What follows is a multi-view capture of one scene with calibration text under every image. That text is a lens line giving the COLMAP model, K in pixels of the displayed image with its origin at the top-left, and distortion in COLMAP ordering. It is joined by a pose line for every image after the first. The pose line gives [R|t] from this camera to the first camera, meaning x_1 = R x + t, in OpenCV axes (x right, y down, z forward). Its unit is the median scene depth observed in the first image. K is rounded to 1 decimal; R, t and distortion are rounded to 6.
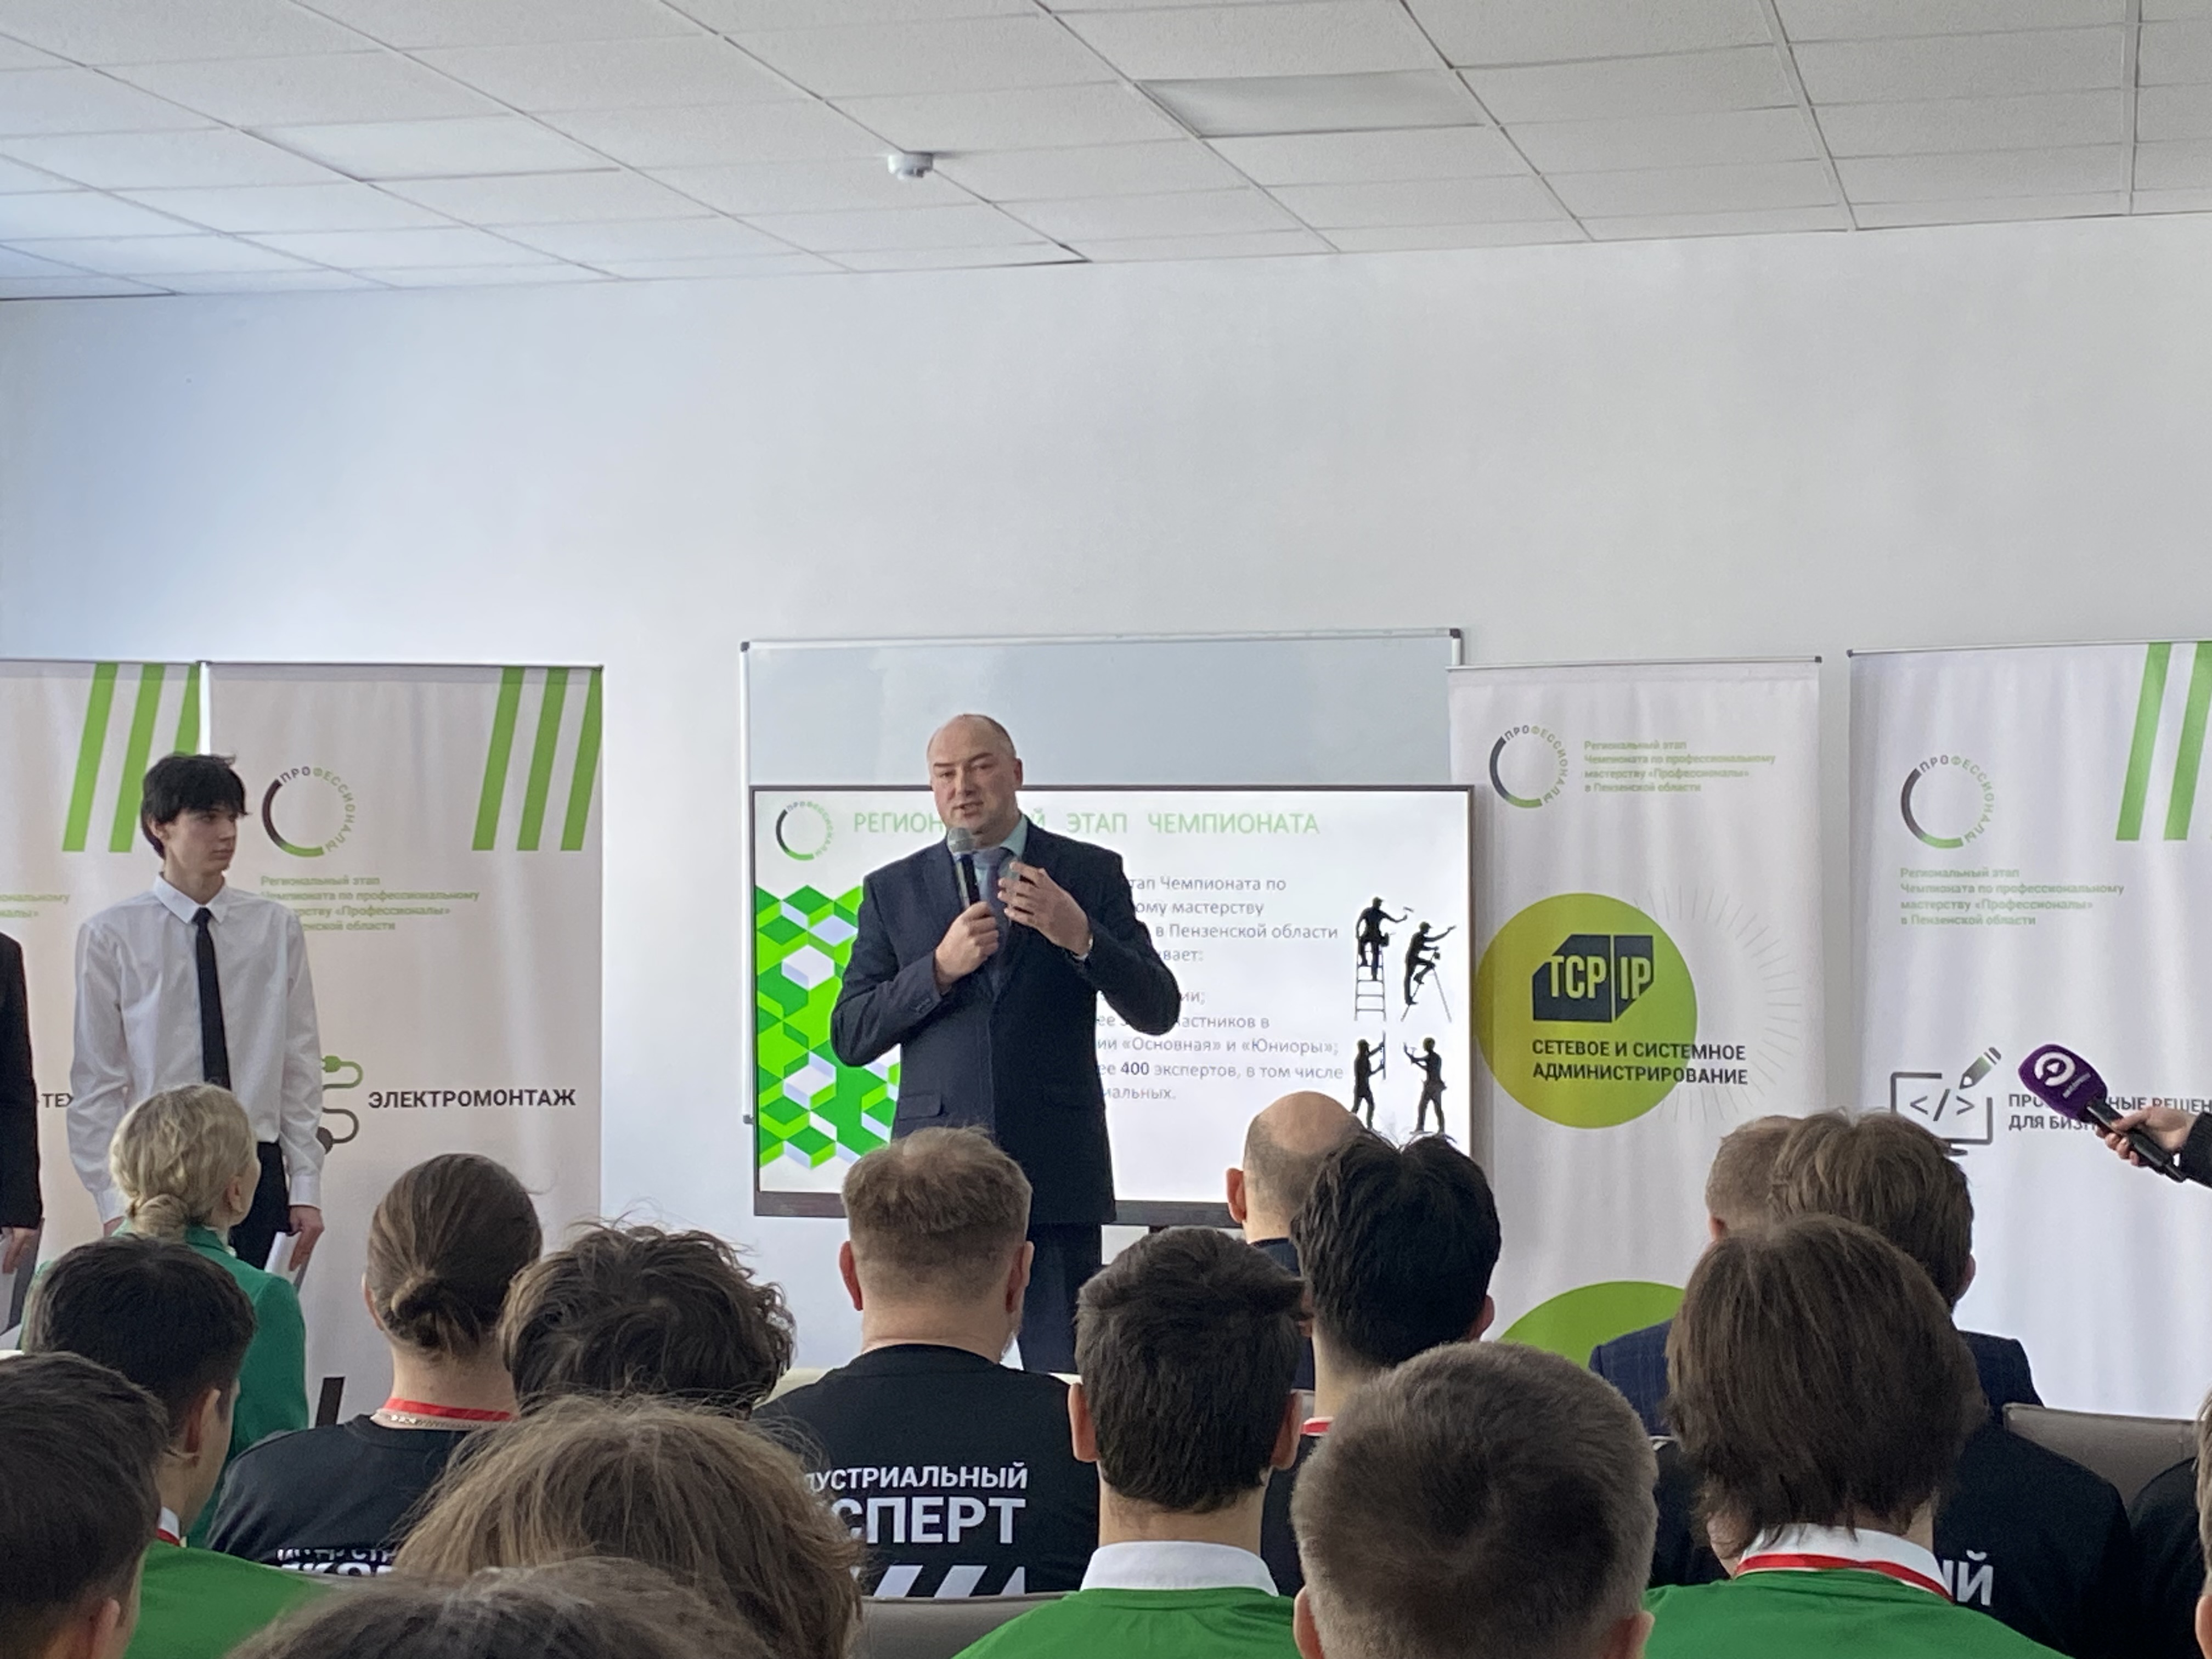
lens RADIAL K [[3949.3, 0, 1125.8], [0, 3949.3, 827.4], [0, 0, 1]] dist [0.054666, 0.000000]
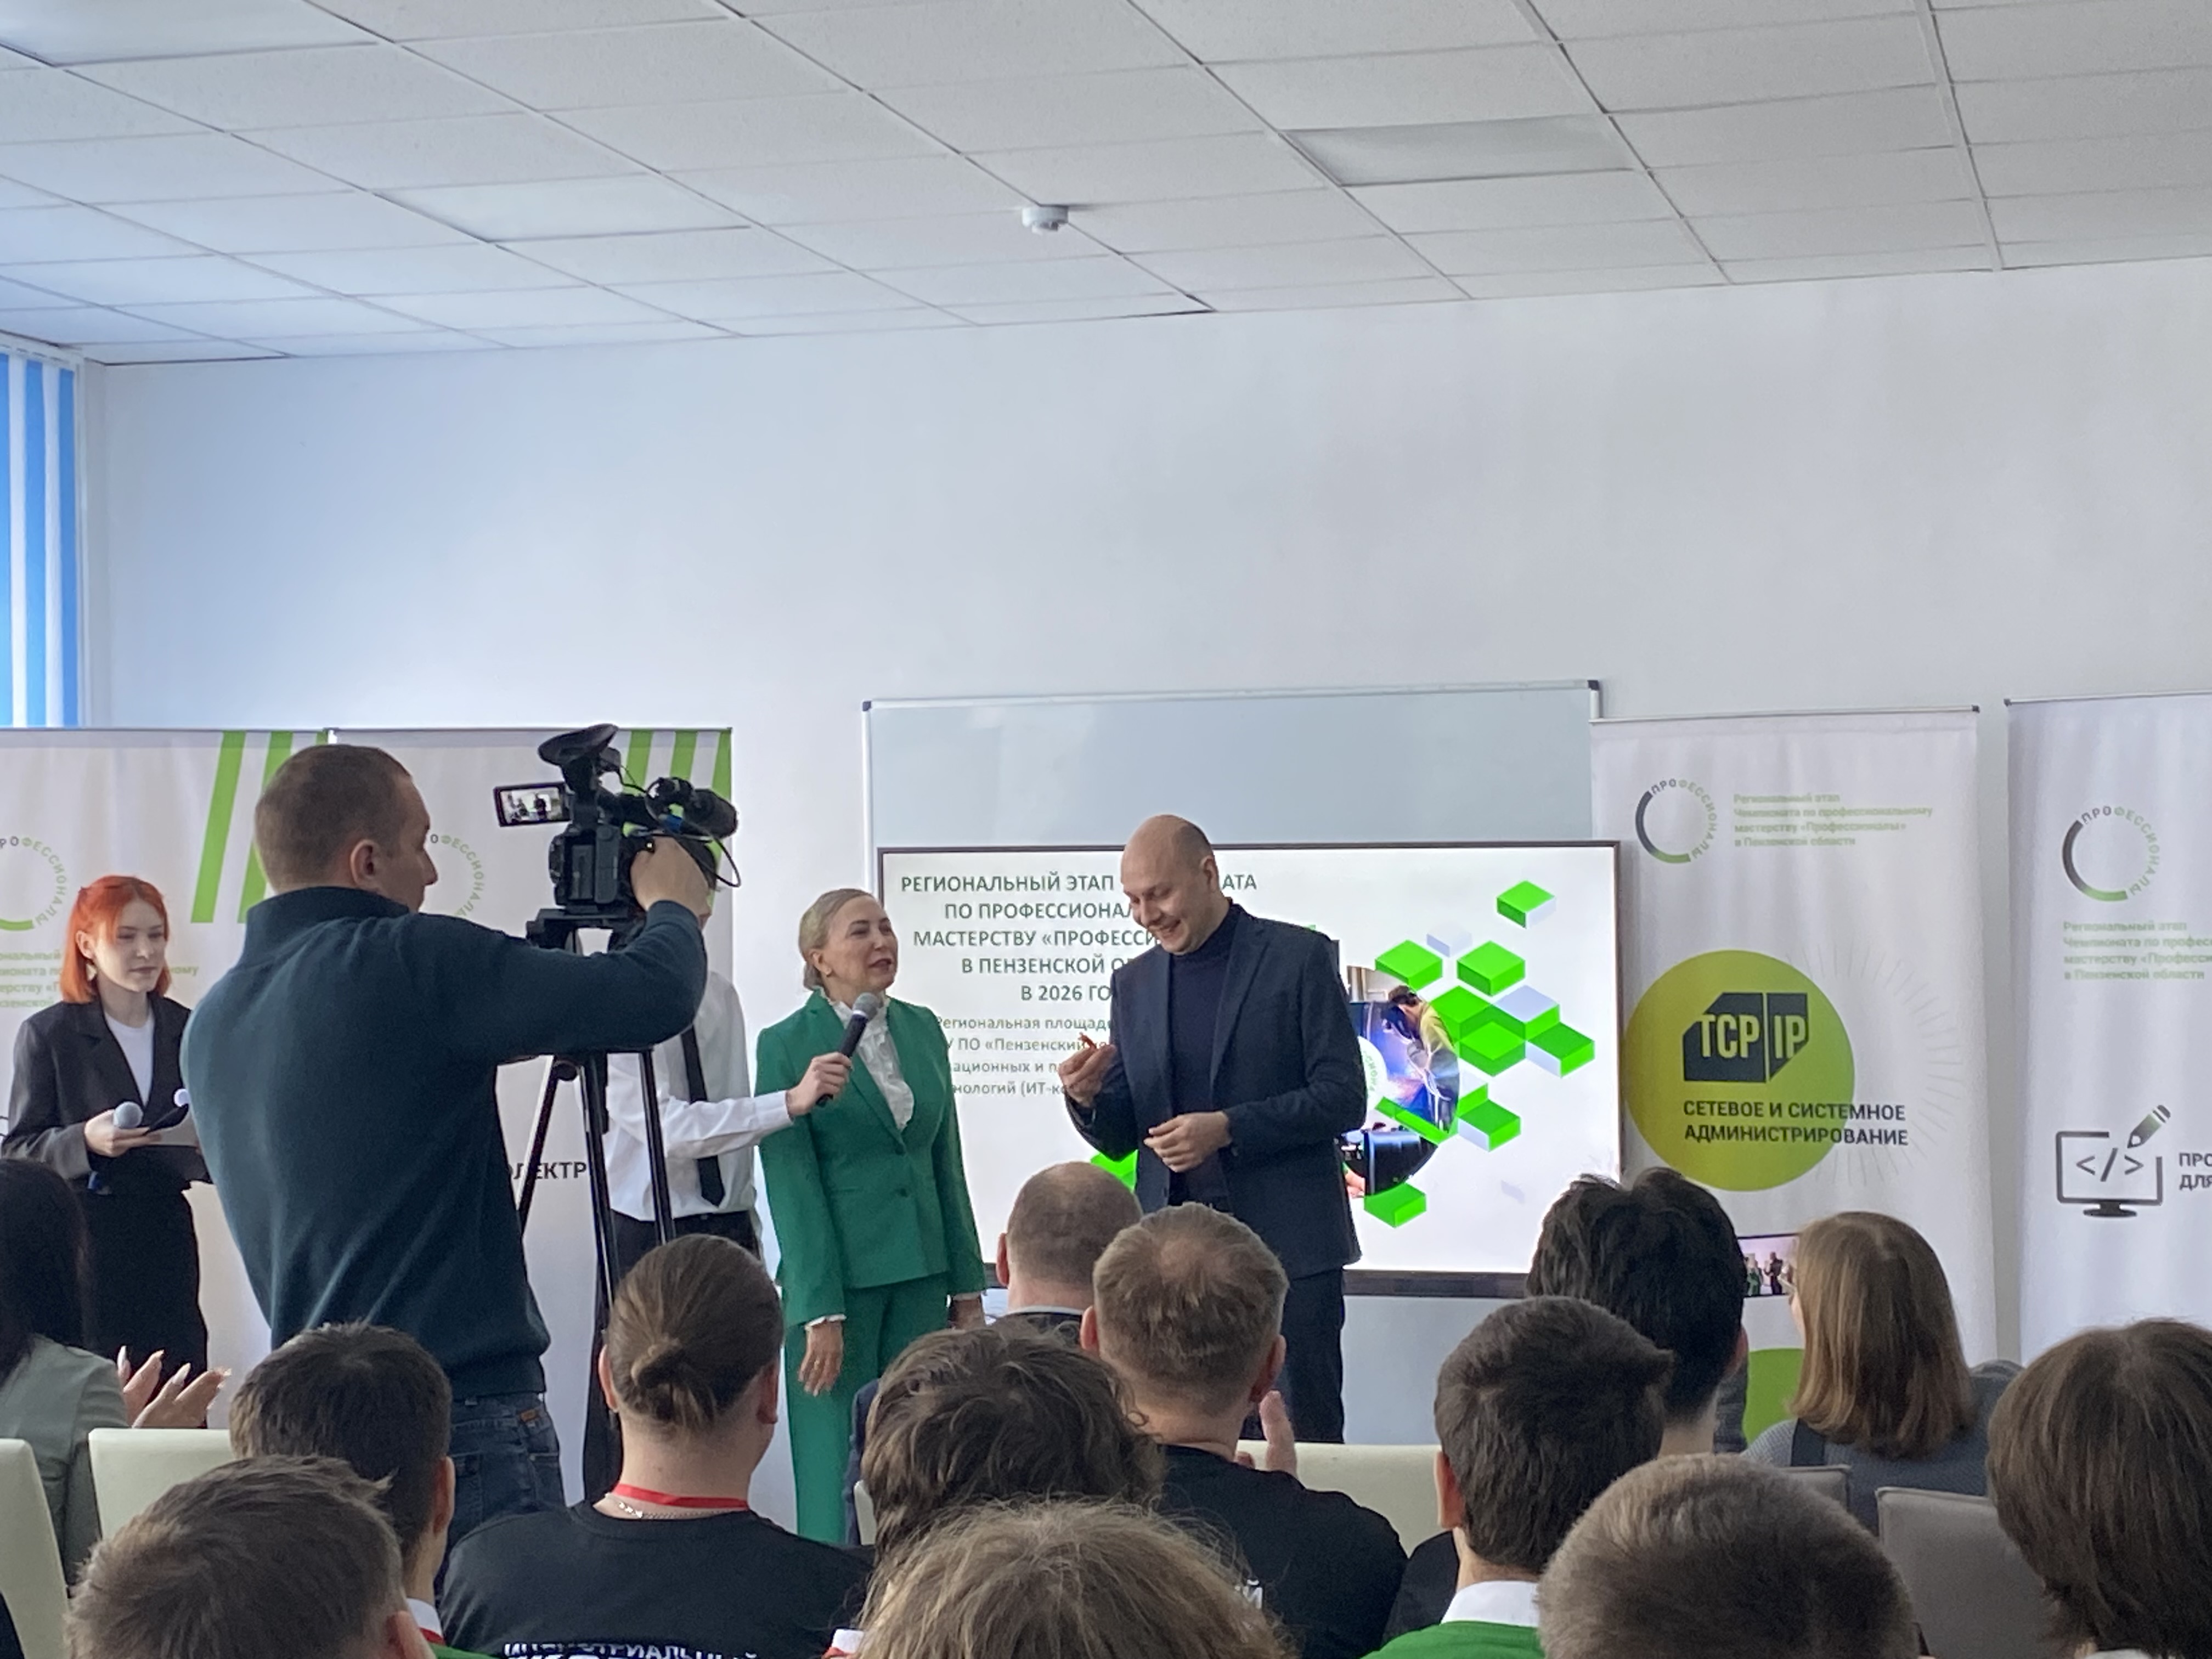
lens RADIAL K [[4051.6, 0, 1087.6], [0, 4051.6, 808.1], [0, 0, 1]] dist [0.057141, 0.000000]
pose [[0.999670, -0.010265, -0.023558, -0.020539], [0.009832, 0.999782, -0.018427, -0.001604], [0.023742, 0.018189, 0.999553, -0.007168]]
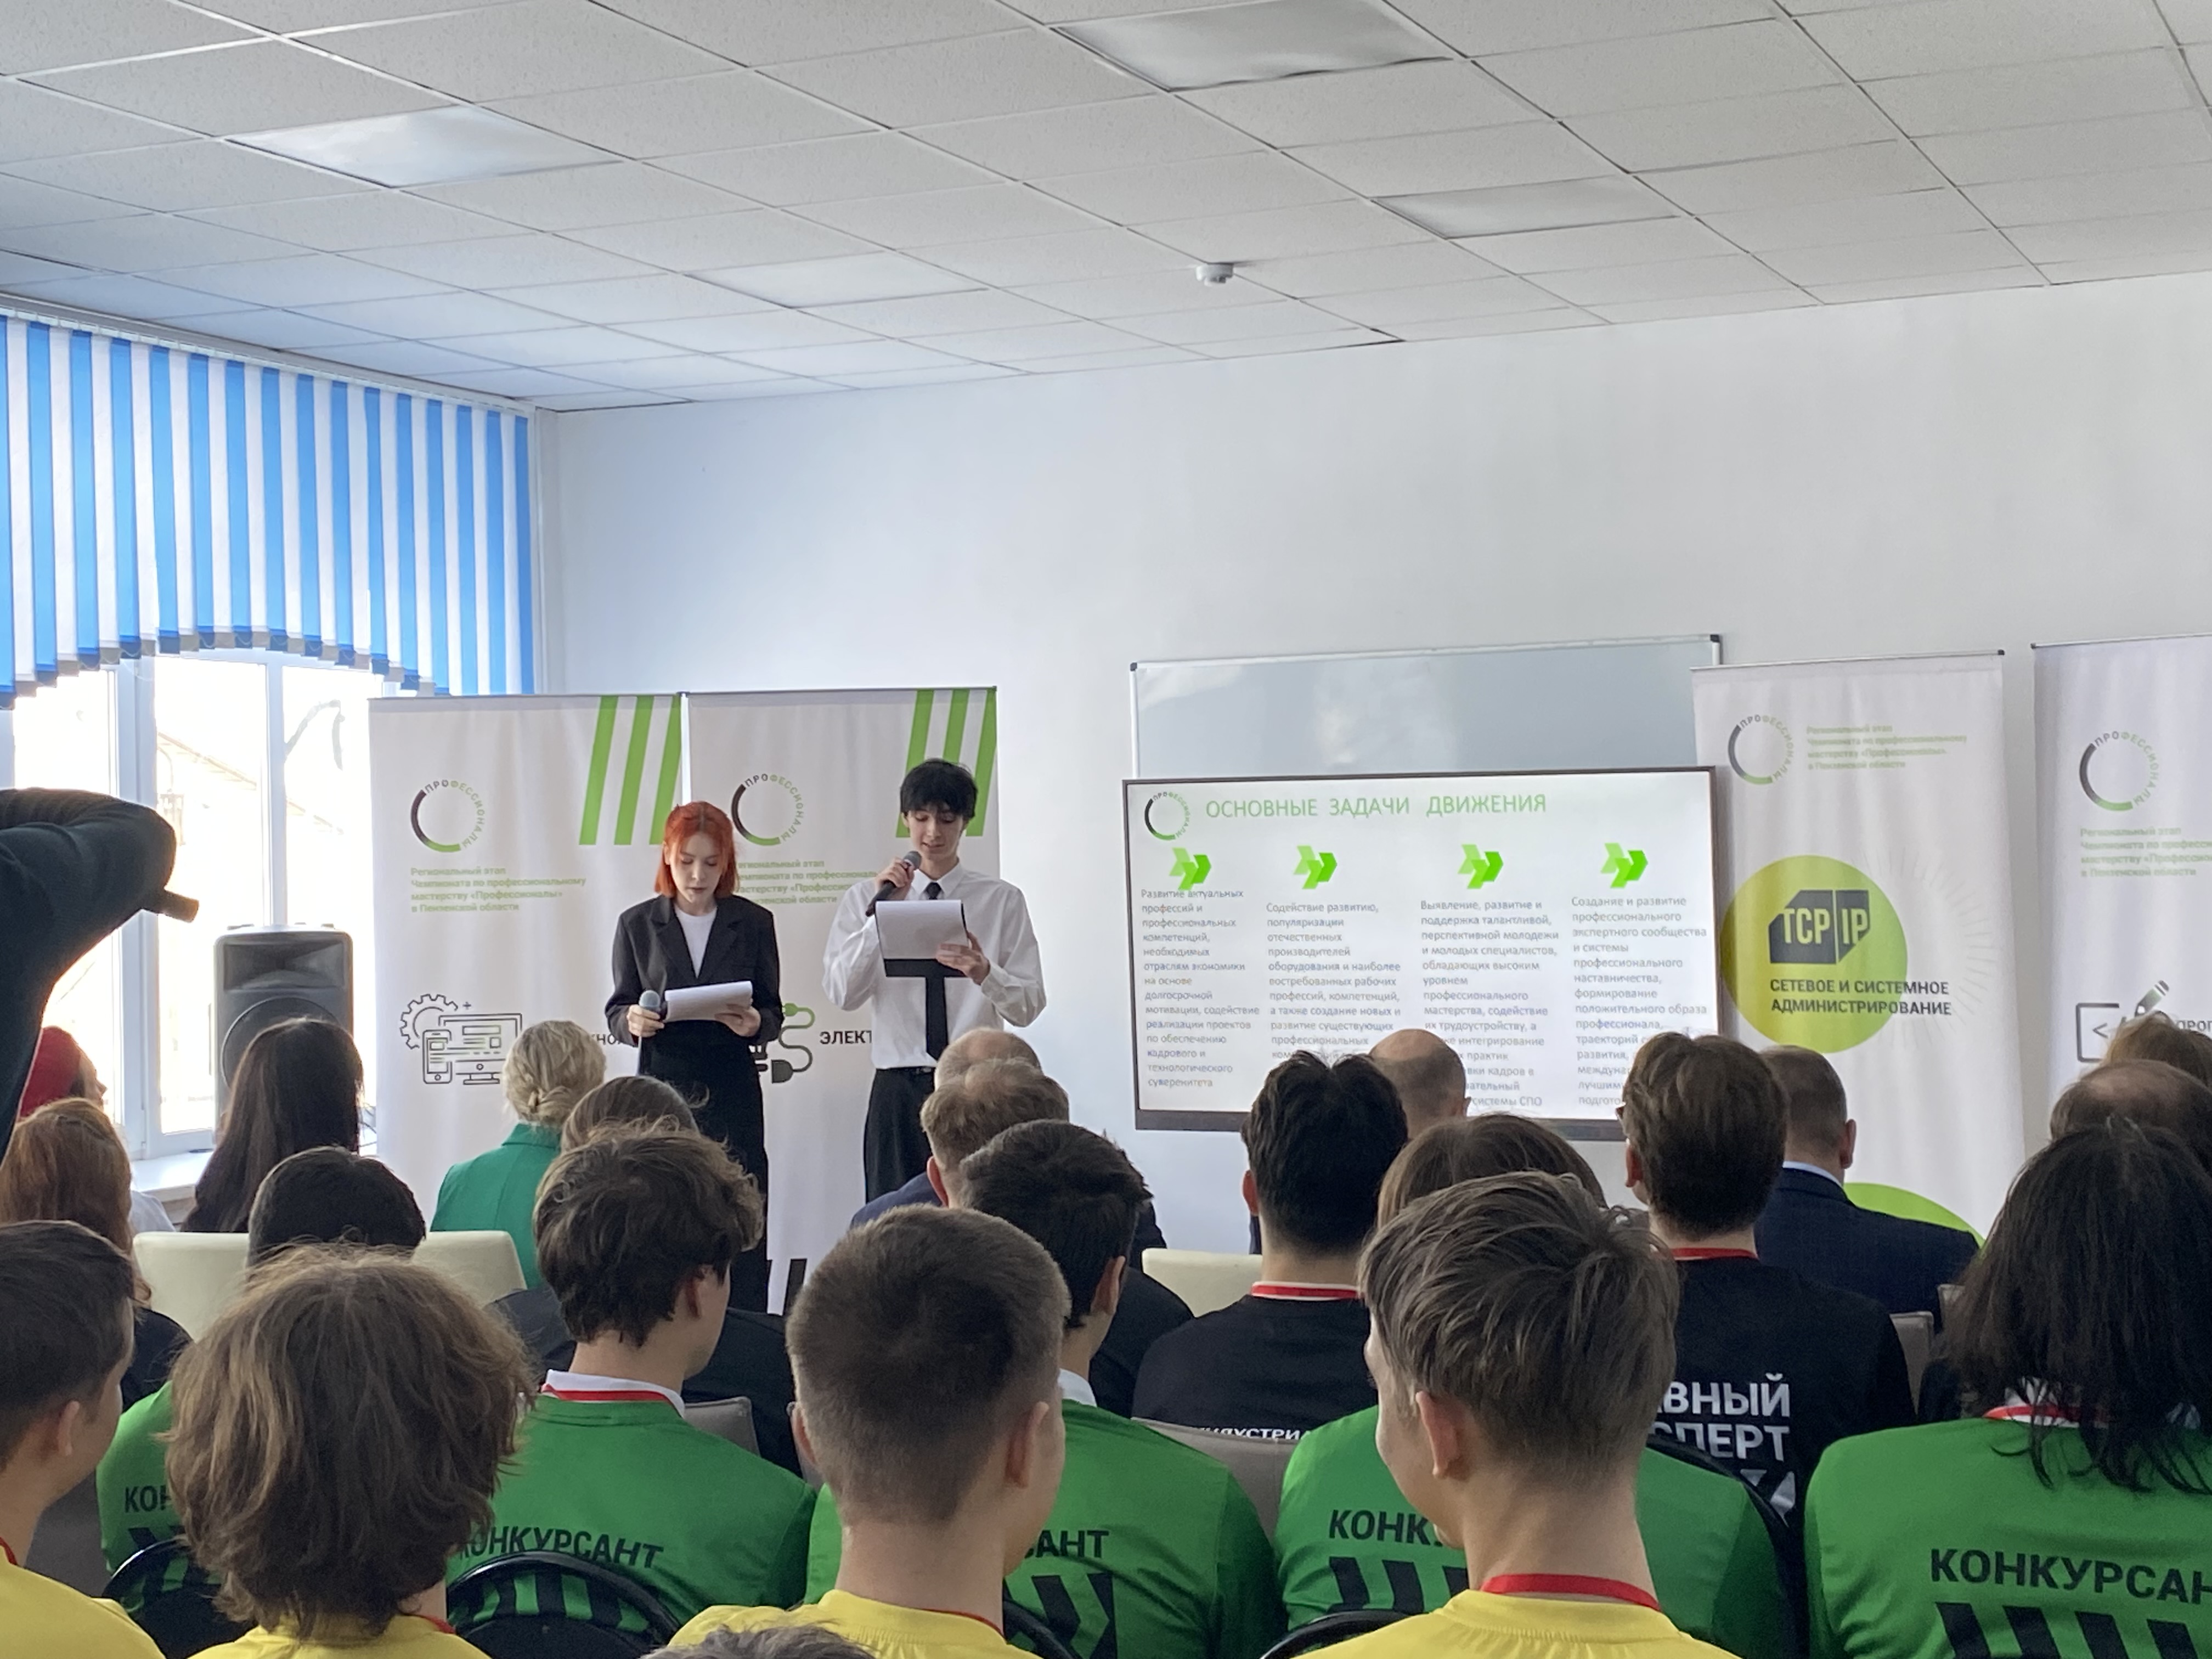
lens RADIAL K [[3311.9, 0, 1074.1], [0, 3311.9, 788.9], [0, 0, 1]] dist [0.003543, 0.000000]
pose [[0.982927, -0.022378, -0.182629, 0.082608], [0.021420, 0.999745, -0.007215, -0.000813], [0.182743, 0.003180, 0.983156, -0.017825]]
